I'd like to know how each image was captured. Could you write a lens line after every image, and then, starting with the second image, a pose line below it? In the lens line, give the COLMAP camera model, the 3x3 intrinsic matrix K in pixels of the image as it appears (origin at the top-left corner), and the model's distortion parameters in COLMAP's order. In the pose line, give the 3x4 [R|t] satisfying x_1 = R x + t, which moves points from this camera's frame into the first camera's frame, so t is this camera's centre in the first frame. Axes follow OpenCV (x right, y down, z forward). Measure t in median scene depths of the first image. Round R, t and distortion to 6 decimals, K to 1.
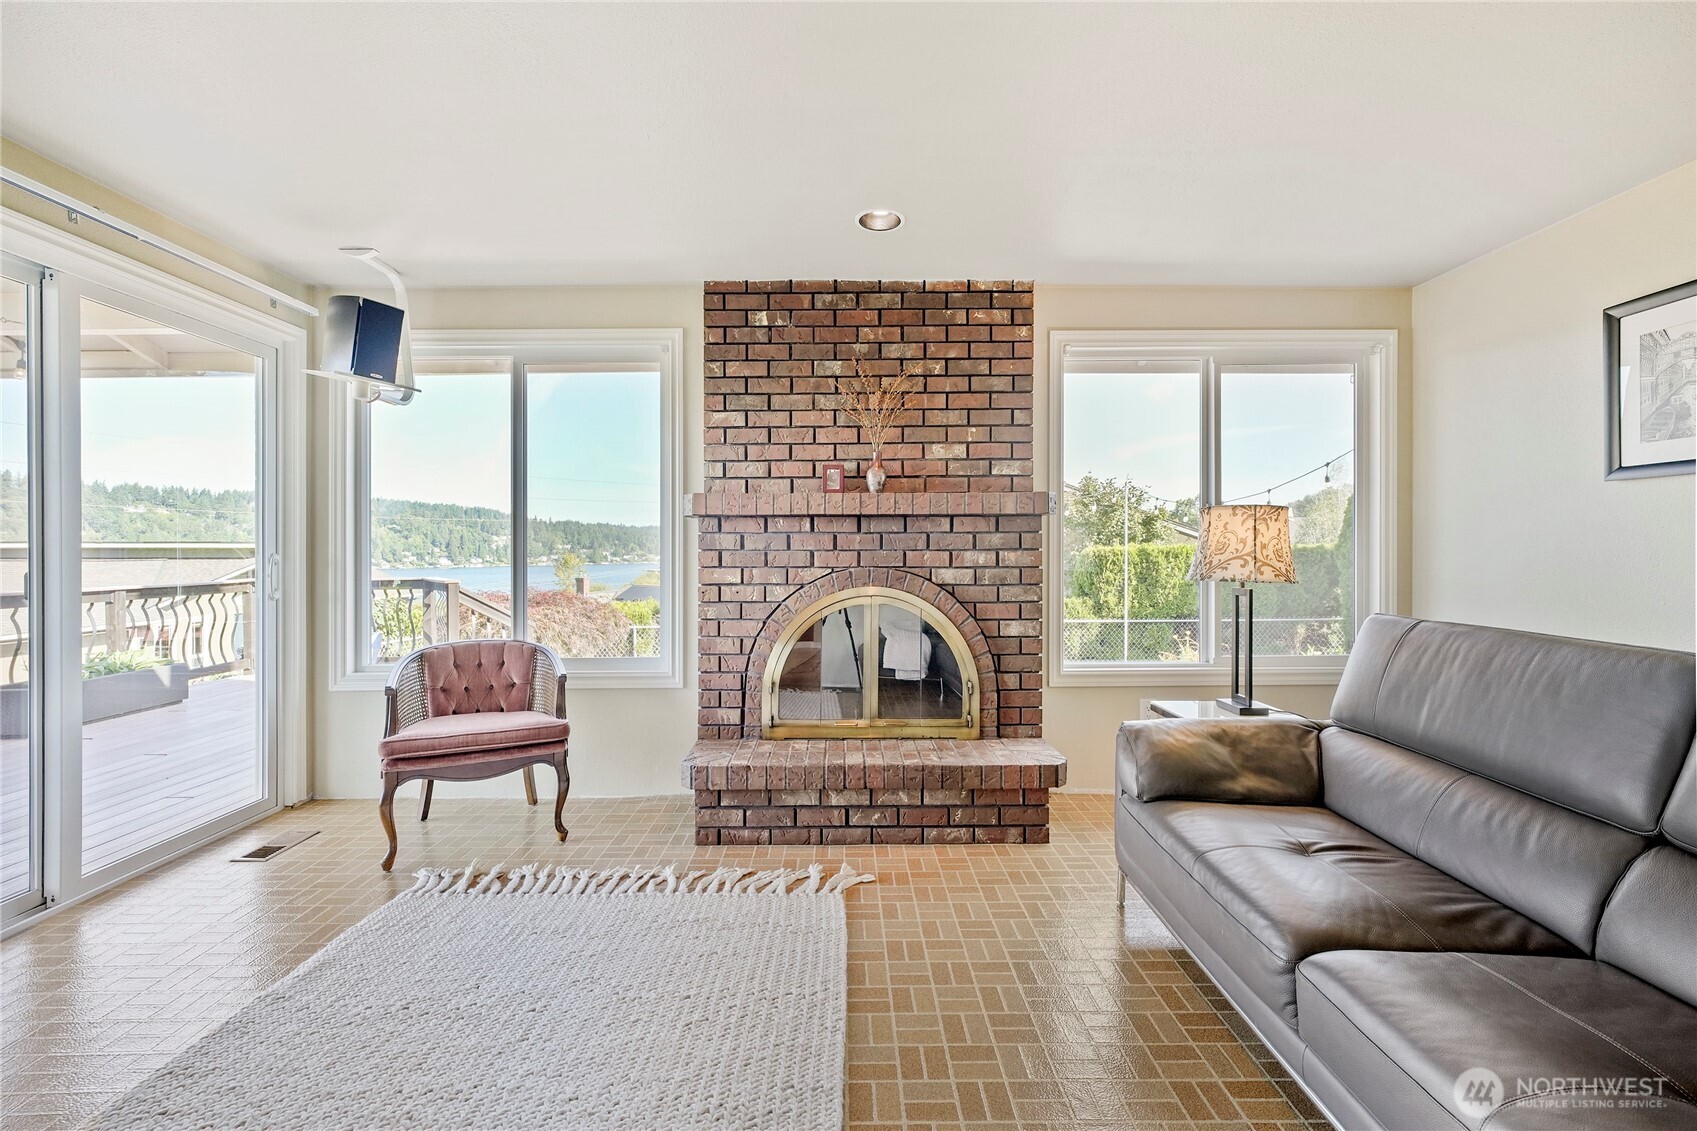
lens RADIAL K [[731.1, 0, 872.7], [0, 731.1, 550.1], [0, 0, 1]] dist [0.000712, 0.000361]
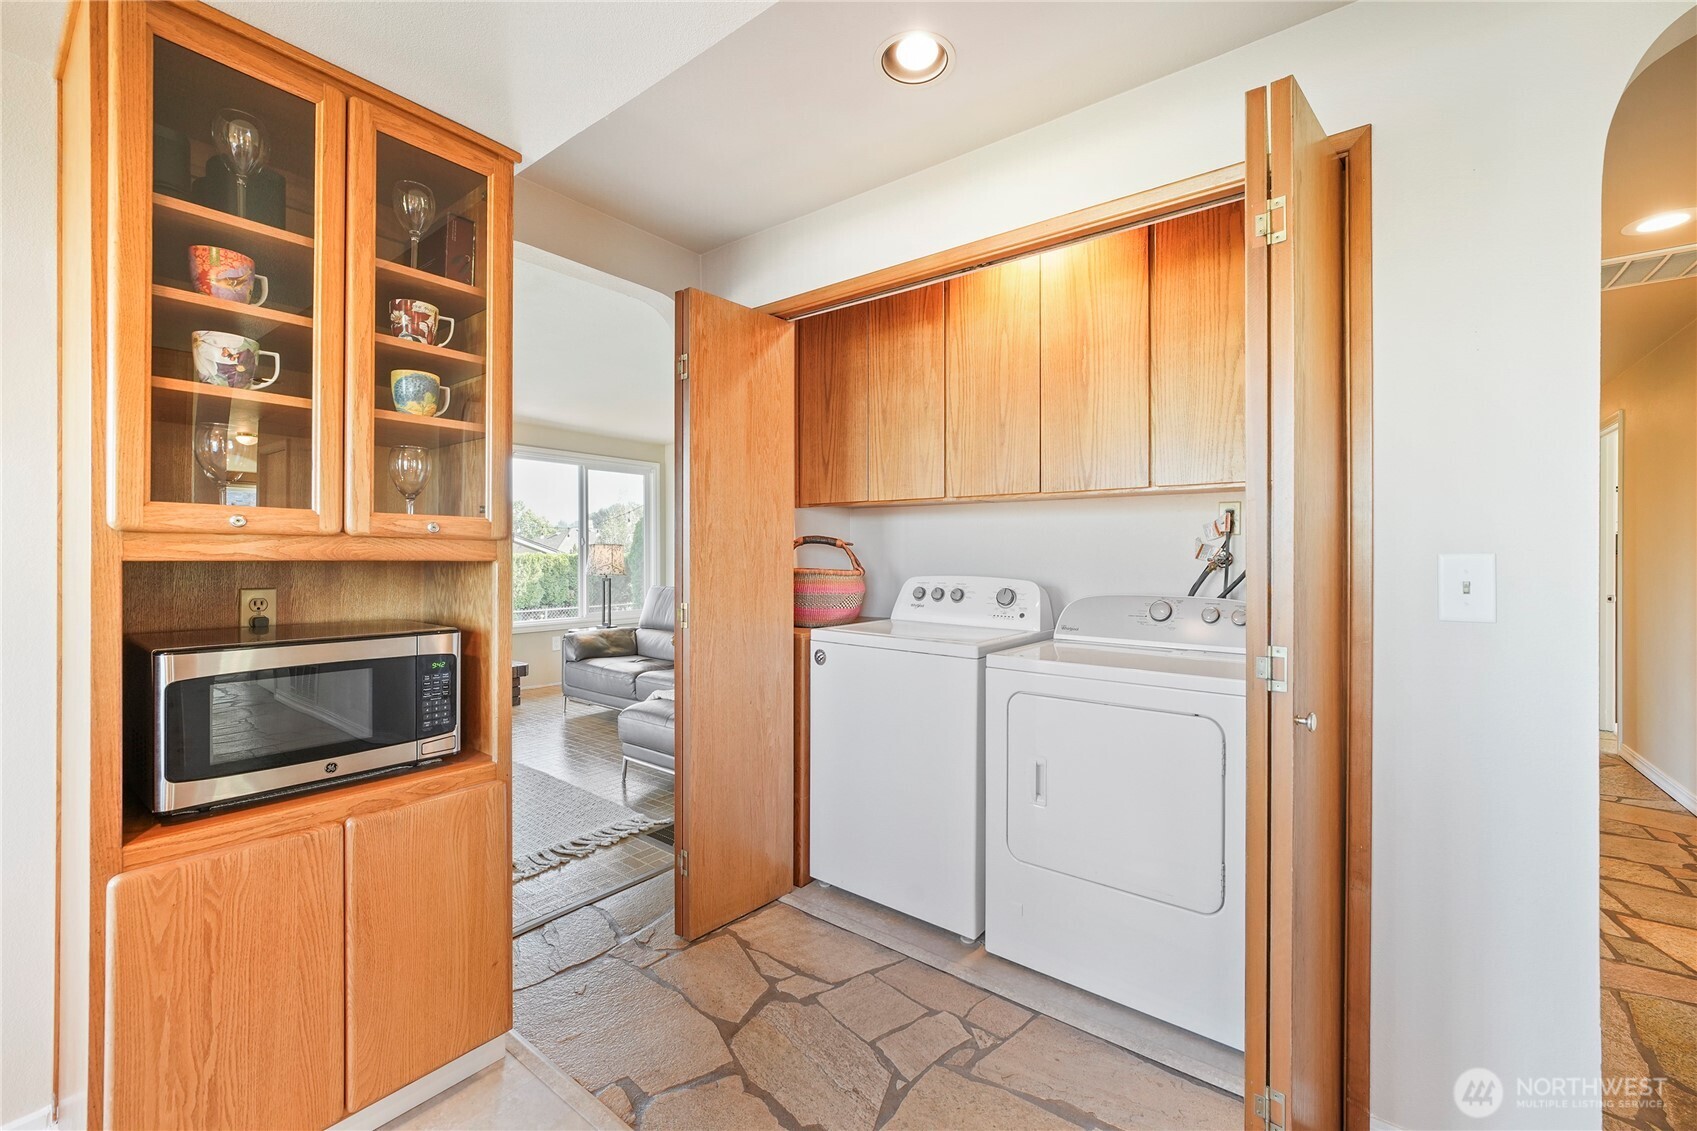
lens RADIAL K [[742.8, 0, 847.0], [0, 742.8, 555.4], [0, 0, 1]] dist [-0.001726, -0.000047]
pose [[0.651459, 0.003694, 0.758675, -0.658140], [-0.004756, 0.999988, -0.000784, -0.018753], [-0.758669, -0.003098, 0.651469, -0.941773]]
